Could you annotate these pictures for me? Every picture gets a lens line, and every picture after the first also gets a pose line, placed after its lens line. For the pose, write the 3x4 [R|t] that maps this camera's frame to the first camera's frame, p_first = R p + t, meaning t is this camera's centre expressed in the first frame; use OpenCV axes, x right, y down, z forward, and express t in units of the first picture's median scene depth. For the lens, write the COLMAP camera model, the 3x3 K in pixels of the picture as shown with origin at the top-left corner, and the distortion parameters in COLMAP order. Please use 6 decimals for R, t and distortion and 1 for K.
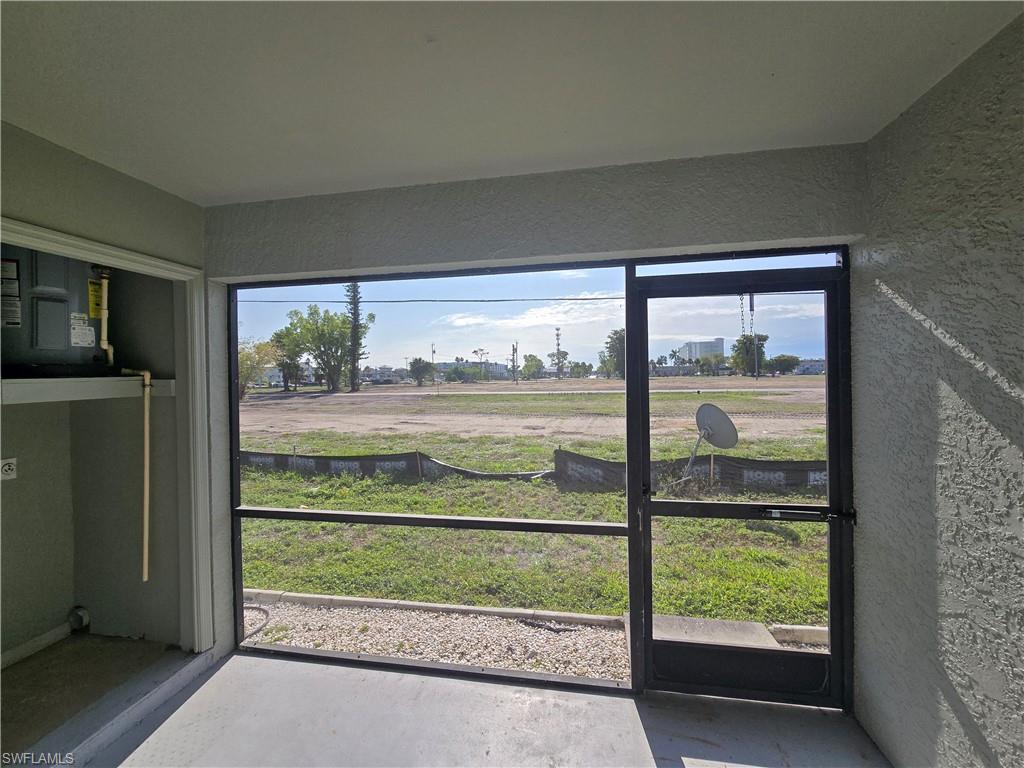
lens RADIAL K [[419.1, 0, 512.9], [0, 419.1, 379.5], [0, 0, 1]] dist [-0.002338, -0.000710]
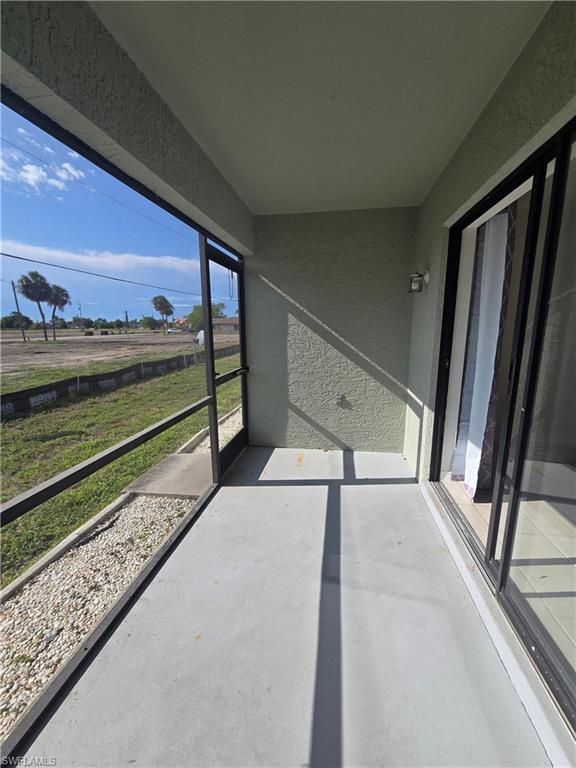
lens RADIAL K [[314.3, 0, 292.7], [0, 314.3, 385.4], [0, 0, 1]] dist [-0.002338, -0.000710]
pose [[-0.029395, -0.166422, 0.985616, -1.015625], [0.011792, 0.985916, 0.166824, 0.102677], [-0.999498, 0.016526, -0.027019, 0.726068]]
